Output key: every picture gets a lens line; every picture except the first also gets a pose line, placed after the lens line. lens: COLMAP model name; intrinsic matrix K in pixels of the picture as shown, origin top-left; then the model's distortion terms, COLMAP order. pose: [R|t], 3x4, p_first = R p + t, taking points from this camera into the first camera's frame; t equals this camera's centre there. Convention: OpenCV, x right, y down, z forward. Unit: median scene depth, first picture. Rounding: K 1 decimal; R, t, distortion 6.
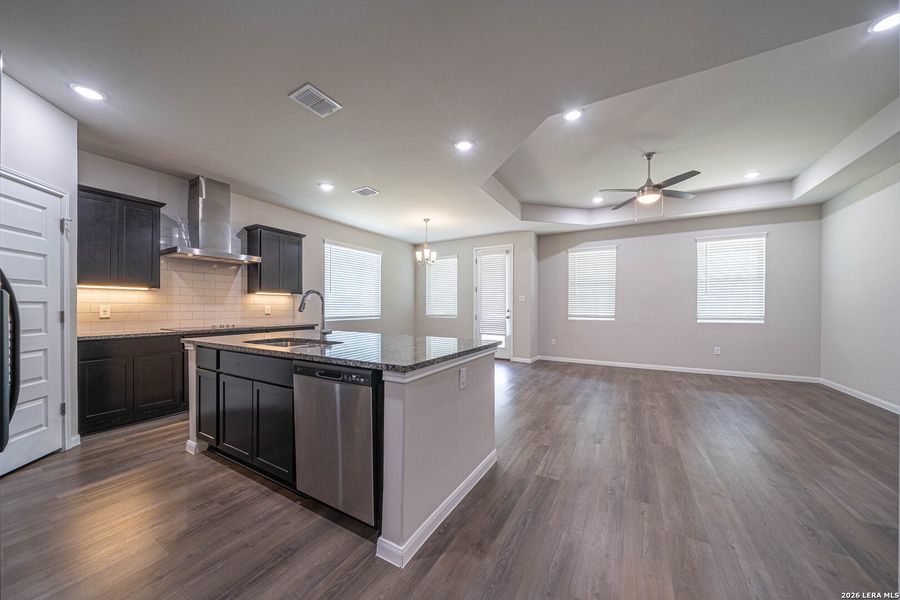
lens RADIAL K [[309.3, 0, 445.8], [0, 309.3, 307.5], [0, 0, 1]] dist [-0.009660, -0.000065]
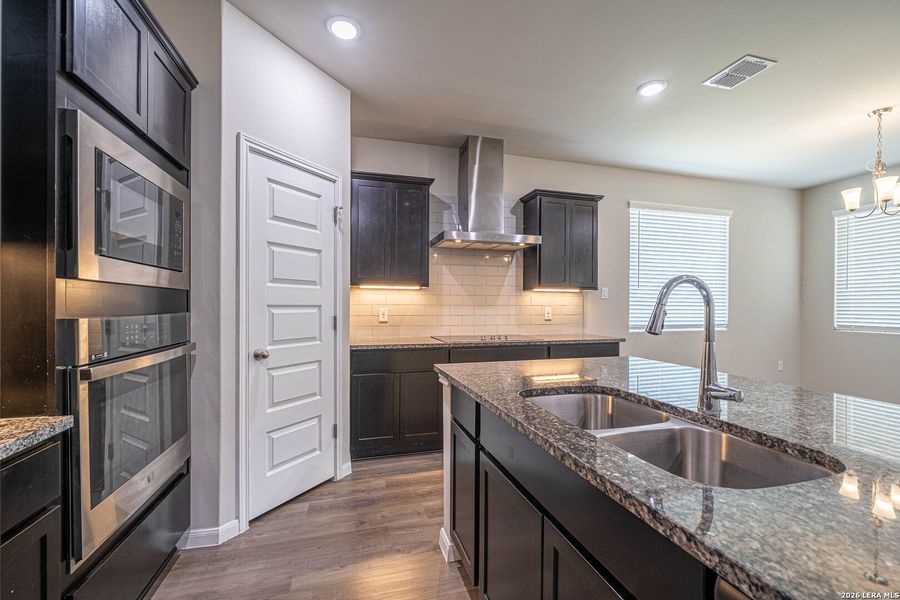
lens RADIAL K [[368.0, 0, 447.2], [0, 368.0, 306.4], [0, 0, 1]] dist [-0.002786, -0.000273]
pose [[0.719449, 0.006347, -0.694516, -0.227881], [-0.005273, 0.999979, 0.003676, -0.014321], [0.694525, 0.001017, 0.719468, 0.337970]]
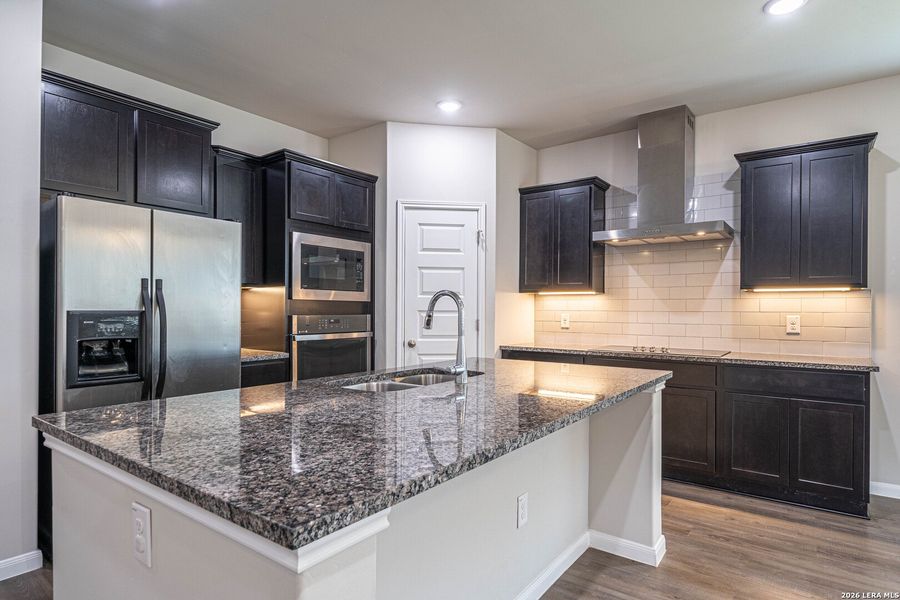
lens RADIAL K [[493.9, 0, 446.8], [0, 493.9, 310.9], [0, 0, 1]] dist [-0.000697, -0.000065]
pose [[-0.106829, 0.003177, -0.994272, 0.306010], [-0.006648, 0.999970, 0.003910, -0.016426], [0.994255, 0.007028, -0.106804, 0.759586]]
